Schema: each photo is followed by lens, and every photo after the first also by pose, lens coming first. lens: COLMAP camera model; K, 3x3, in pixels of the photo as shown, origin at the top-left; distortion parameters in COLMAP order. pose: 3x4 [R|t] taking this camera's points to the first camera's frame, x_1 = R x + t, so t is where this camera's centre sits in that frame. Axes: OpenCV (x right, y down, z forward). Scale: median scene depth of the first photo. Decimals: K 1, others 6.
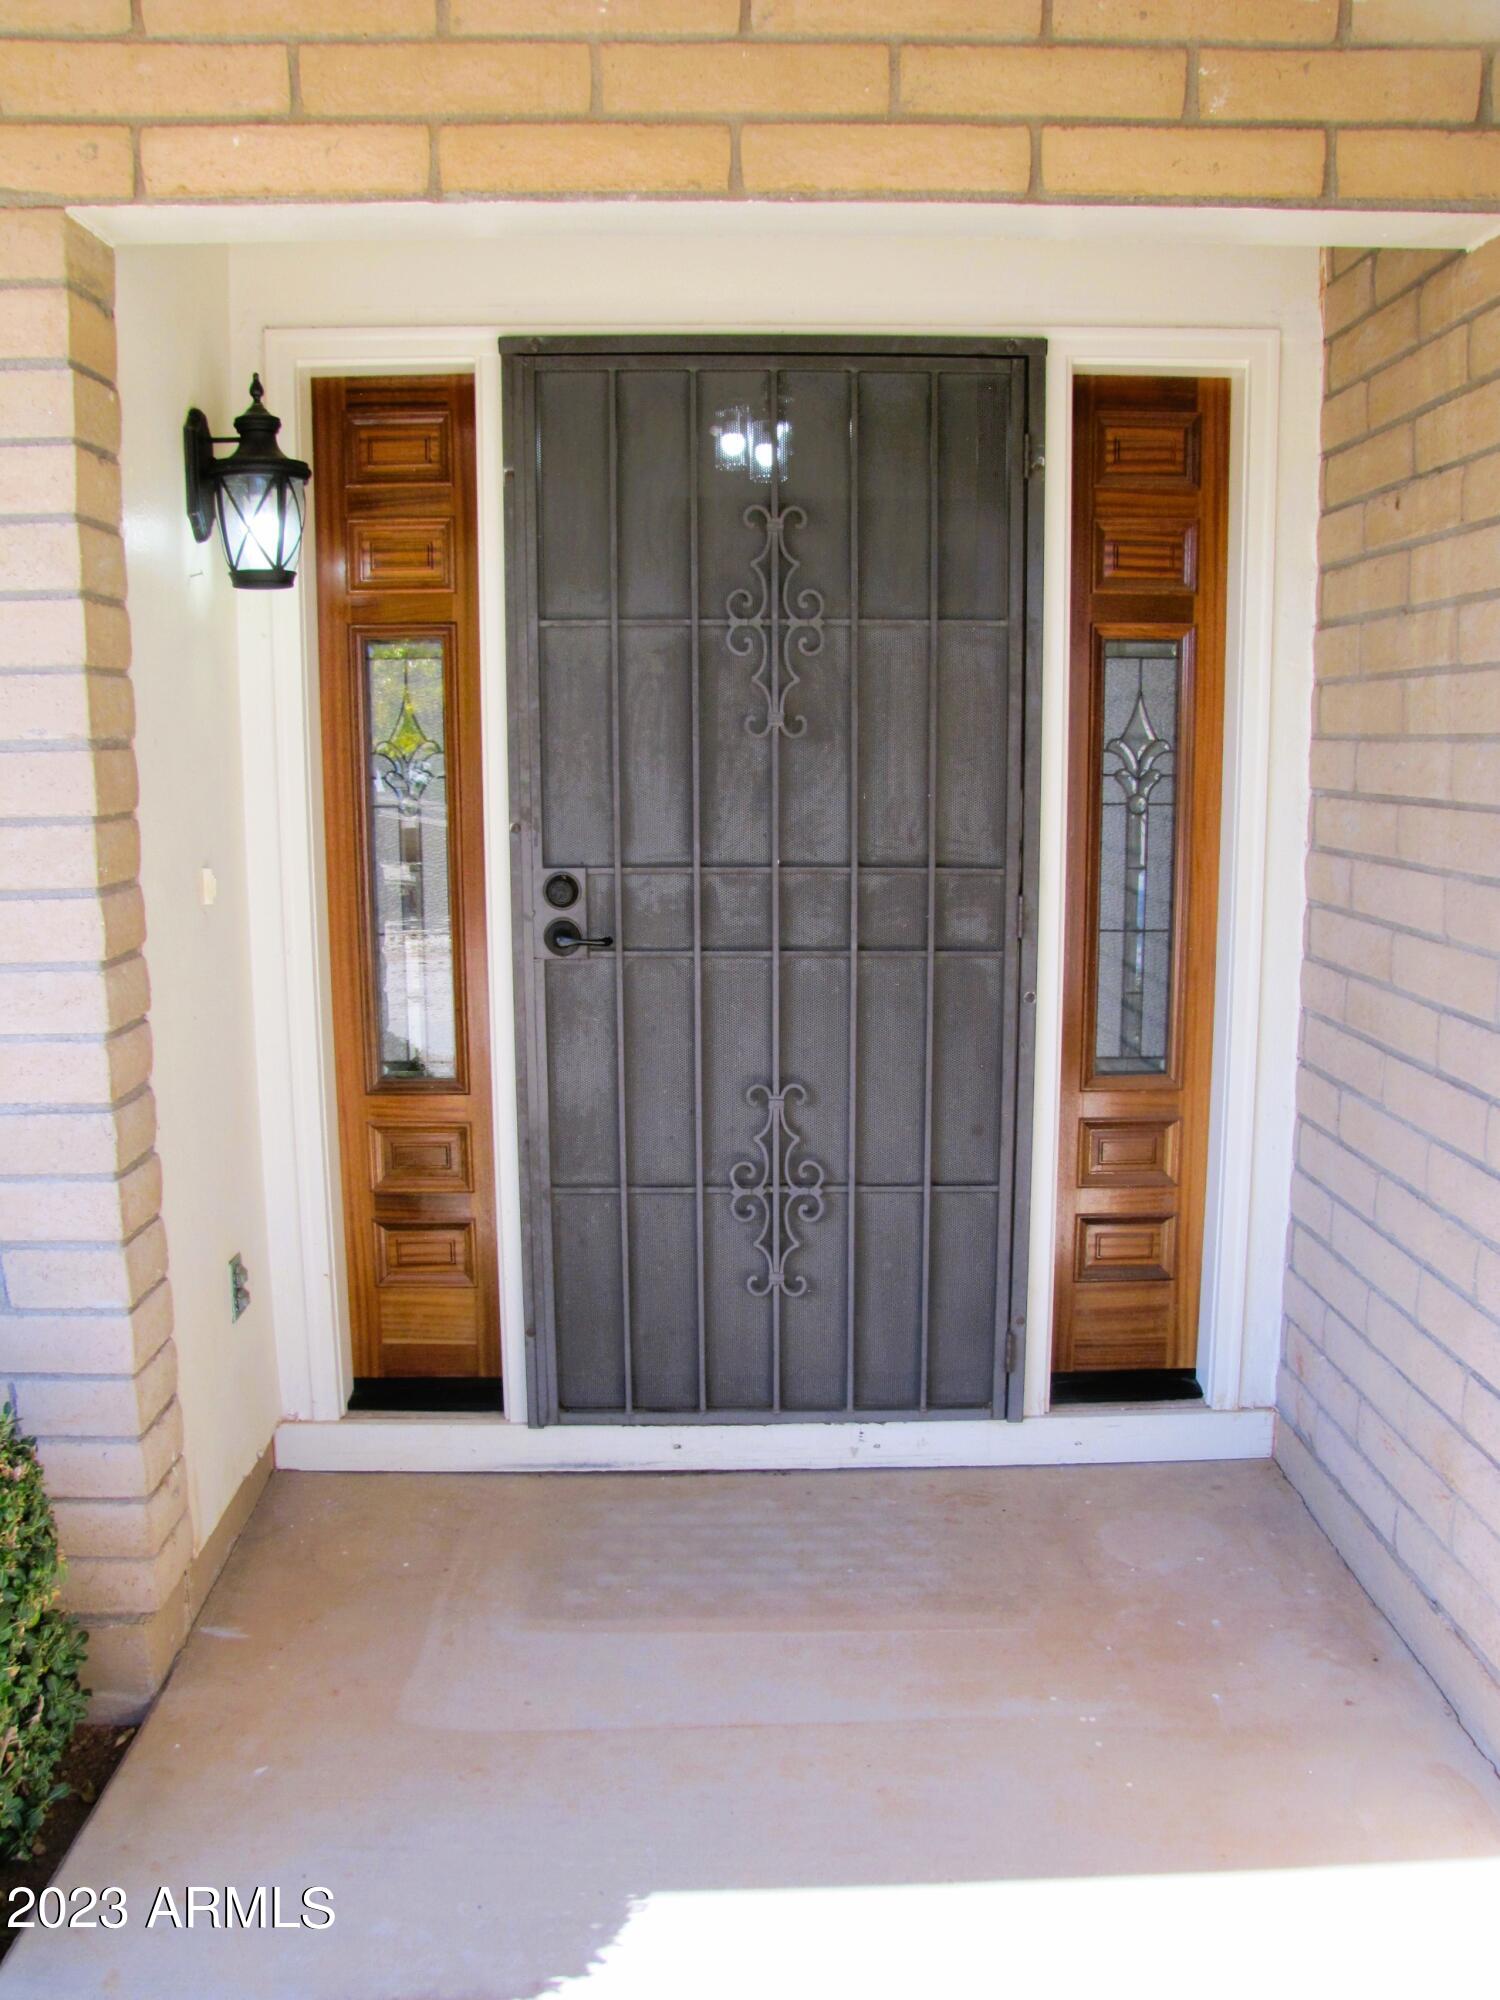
lens RADIAL K [[1712.9, 0, 754.5], [0, 1712.9, 994.8], [0, 0, 1]] dist [-0.048612, 0.002220]
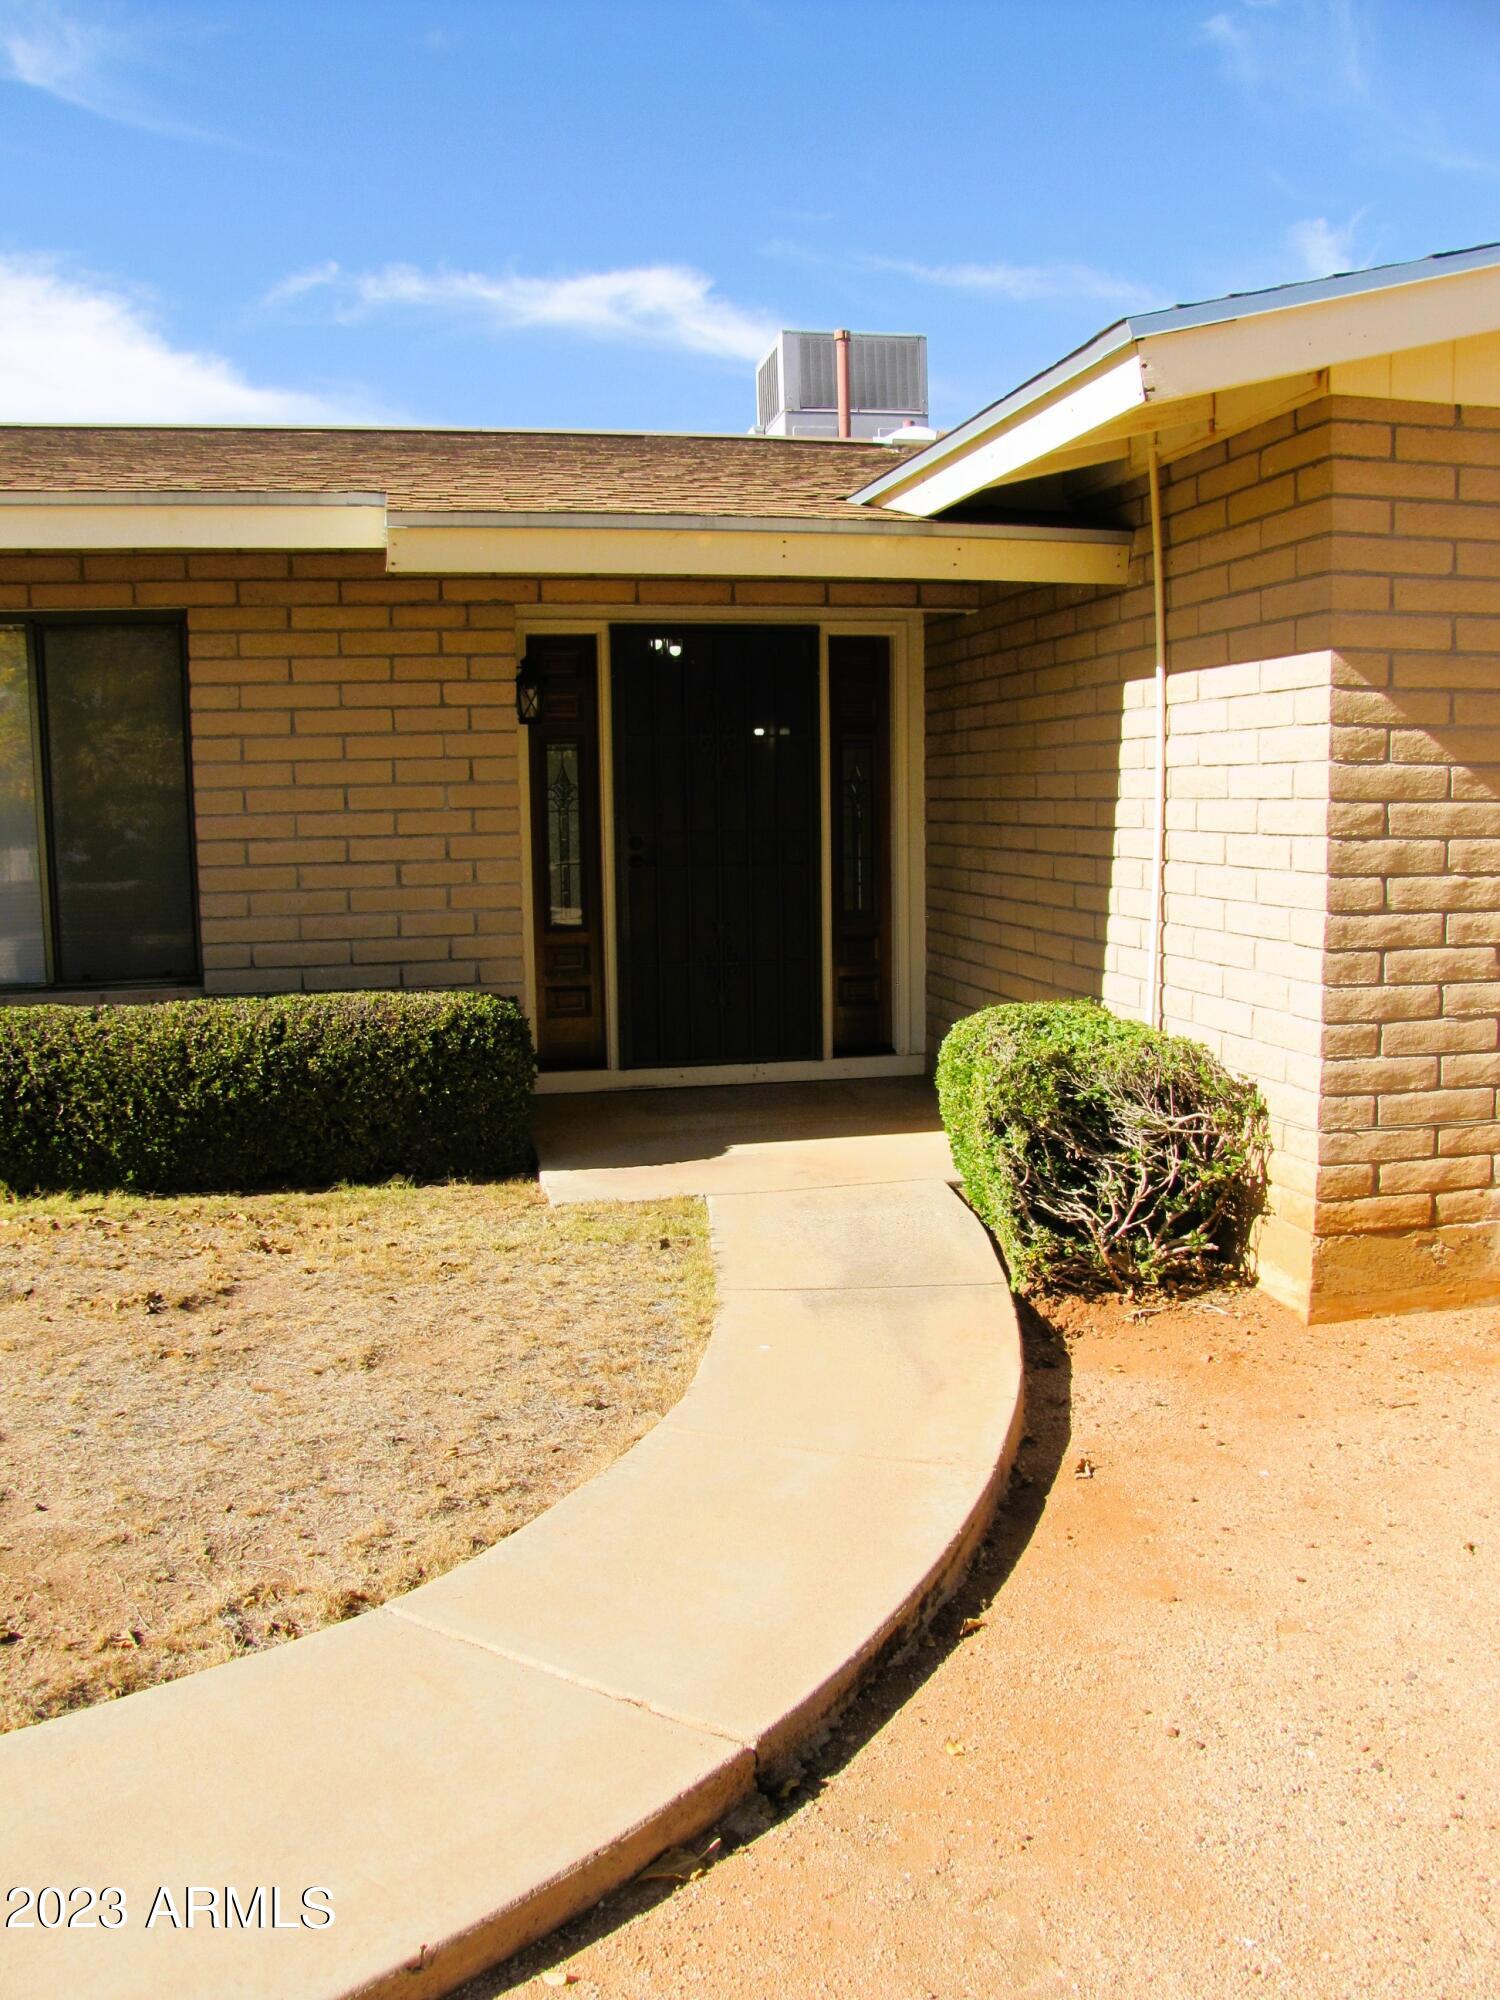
lens RADIAL K [[1696.6, 0, 756.7], [0, 1696.6, 1030.7], [0, 0, 1]] dist [-0.179963, 0.157554]
pose [[0.981945, -0.035569, 0.185790, -0.417328], [0.037751, 0.999253, -0.008217, 0.246555], [-0.185359, 0.015083, 0.982555, -1.479720]]
